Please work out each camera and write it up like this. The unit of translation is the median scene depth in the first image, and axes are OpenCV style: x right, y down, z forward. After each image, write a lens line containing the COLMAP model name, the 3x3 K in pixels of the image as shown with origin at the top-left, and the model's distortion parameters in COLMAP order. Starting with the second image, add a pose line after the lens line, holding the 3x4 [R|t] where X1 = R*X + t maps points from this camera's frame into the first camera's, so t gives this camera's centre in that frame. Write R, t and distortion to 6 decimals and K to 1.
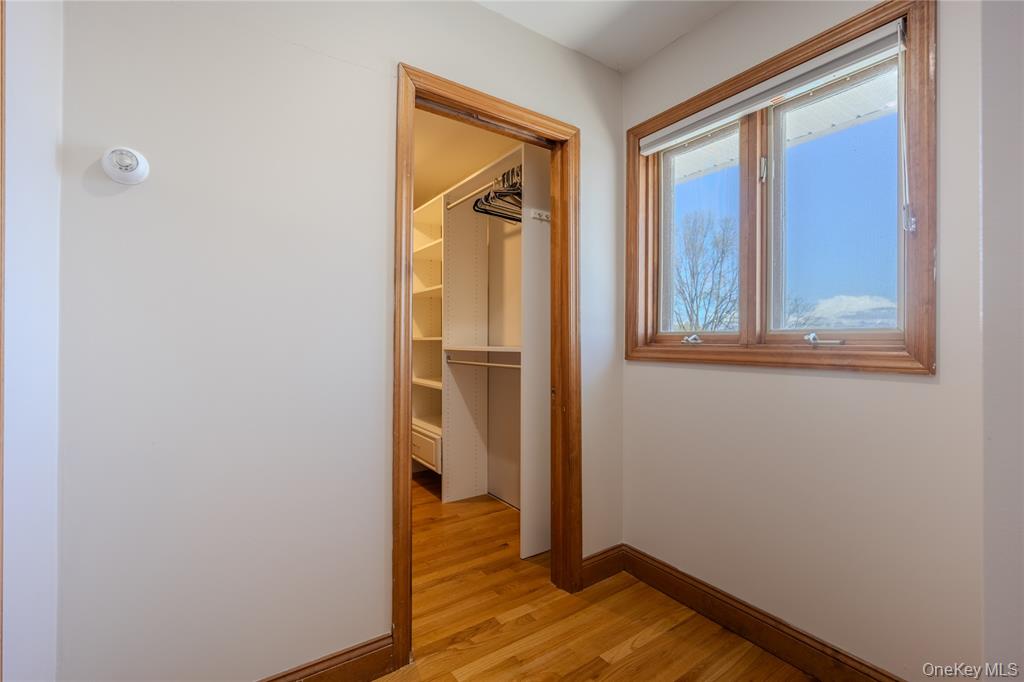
lens RADIAL K [[442.9, 0, 513.0], [0, 442.9, 339.9], [0, 0, 1]] dist [-0.010625, 0.000207]
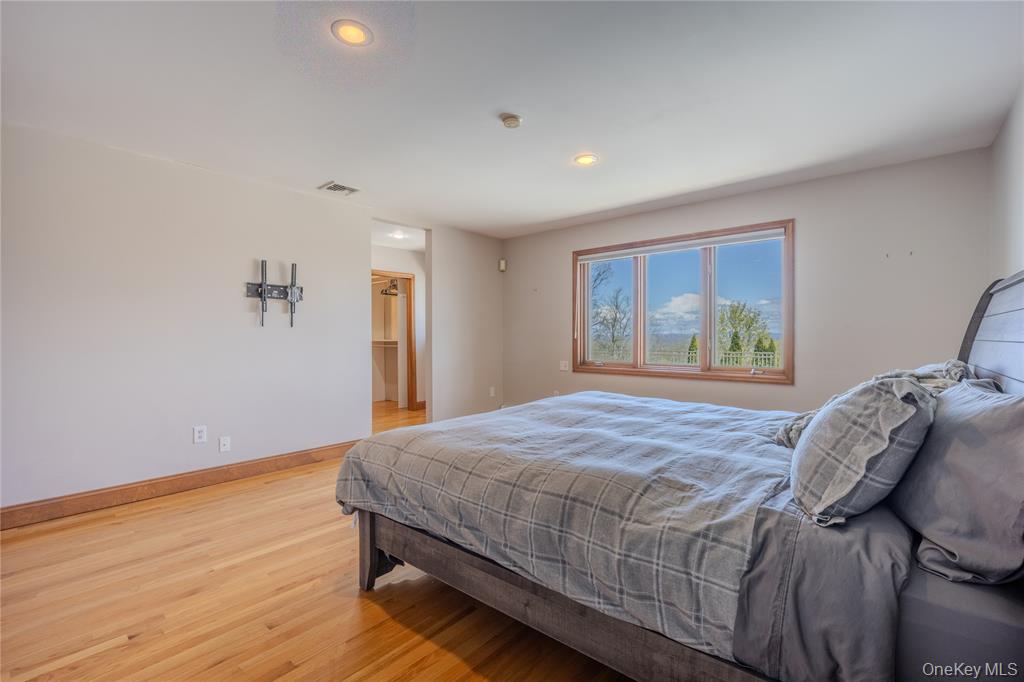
lens RADIAL K [[442.9, 0, 511.3], [0, 442.9, 338.6], [0, 0, 1]] dist [-0.010625, 0.000207]
pose [[0.966012, -0.008858, 0.258346, -0.013545], [0.006062, 0.999914, 0.011615, -0.020940], [-0.258427, -0.009654, 0.965983, -2.075770]]
